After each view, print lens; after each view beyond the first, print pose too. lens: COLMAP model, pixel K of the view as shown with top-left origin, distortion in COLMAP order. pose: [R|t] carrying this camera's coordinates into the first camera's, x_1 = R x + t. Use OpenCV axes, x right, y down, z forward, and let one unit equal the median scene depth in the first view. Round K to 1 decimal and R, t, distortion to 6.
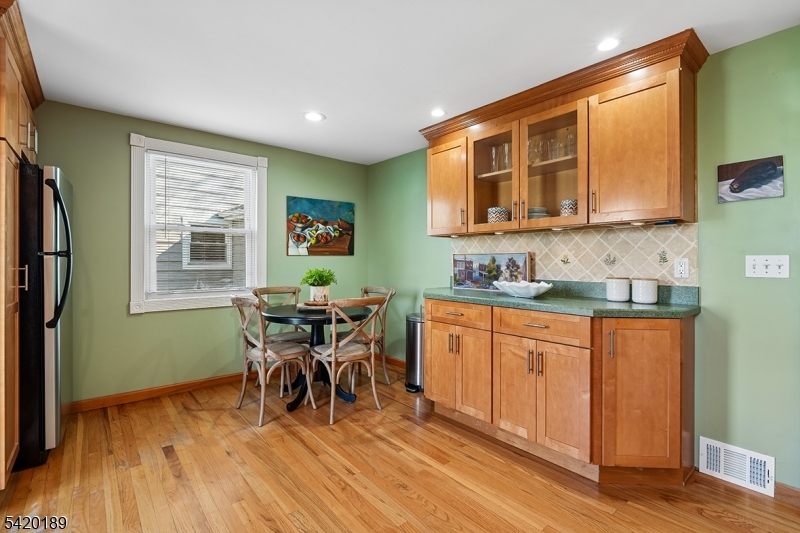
lens RADIAL K [[374.9, 0, 405.1], [0, 374.9, 263.6], [0, 0, 1]] dist [0.002066, -0.000399]
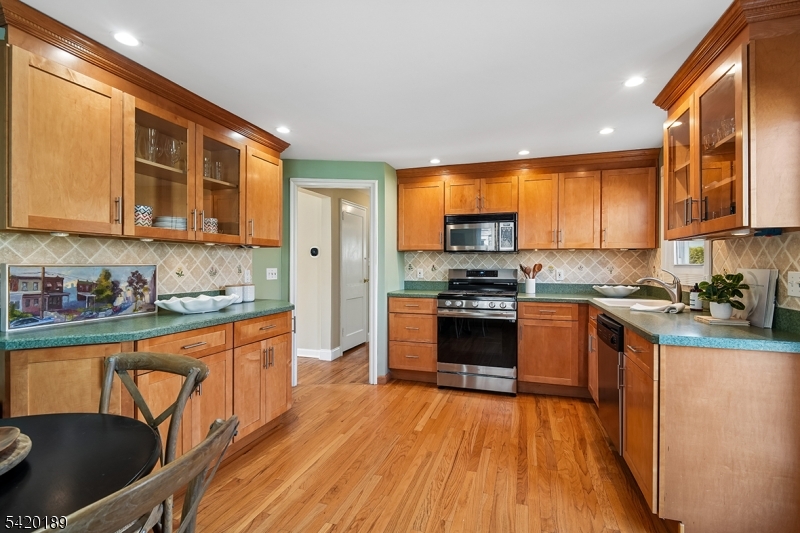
lens RADIAL K [[374.9, 0, 405.1], [0, 374.9, 263.6], [0, 0, 1]] dist [0.002066, -0.000399]
pose [[-0.529455, -0.004562, 0.848326, -0.683623], [-0.002551, 0.999990, 0.003786, -0.035806], [-0.848334, -0.000159, -0.529461, 0.939749]]
